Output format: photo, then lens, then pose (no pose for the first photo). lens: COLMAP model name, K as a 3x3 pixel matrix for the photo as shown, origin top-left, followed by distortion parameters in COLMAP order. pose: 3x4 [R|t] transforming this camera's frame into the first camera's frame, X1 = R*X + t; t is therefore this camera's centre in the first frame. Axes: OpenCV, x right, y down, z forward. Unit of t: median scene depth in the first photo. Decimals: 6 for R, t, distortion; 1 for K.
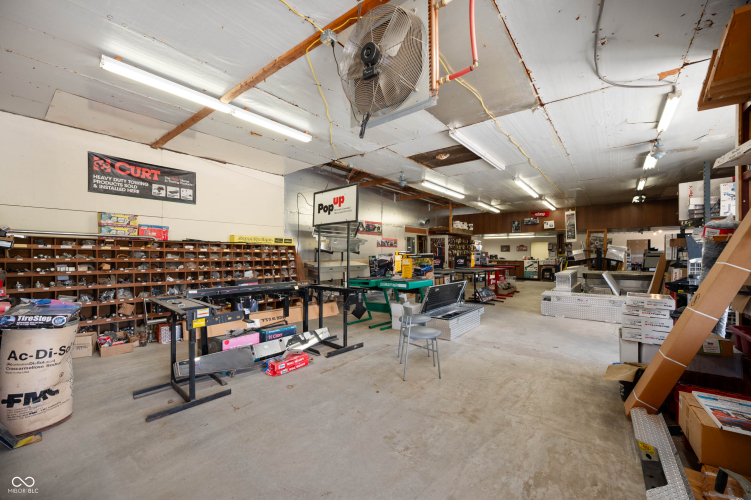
lens RADIAL K [[302.7, 0, 375.9], [0, 302.7, 251.6], [0, 0, 1]] dist [-0.000126, -0.000005]
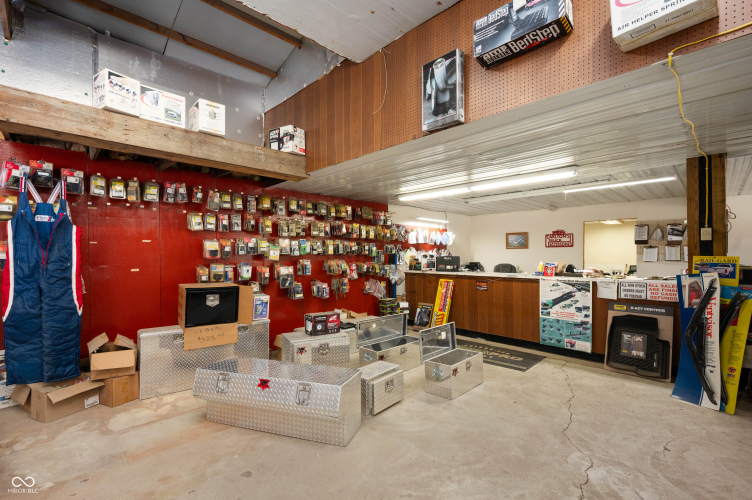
lens RADIAL K [[336.9, 0, 375.6], [0, 336.9, 253.9], [0, 0, 1]] dist [-0.000041, 0.000053]
pose [[0.991671, -0.000319, -0.128800, 0.390422], [0.000987, 0.999986, 0.005128, 0.006065], [0.128796, -0.005212, 0.991657, 0.696799]]
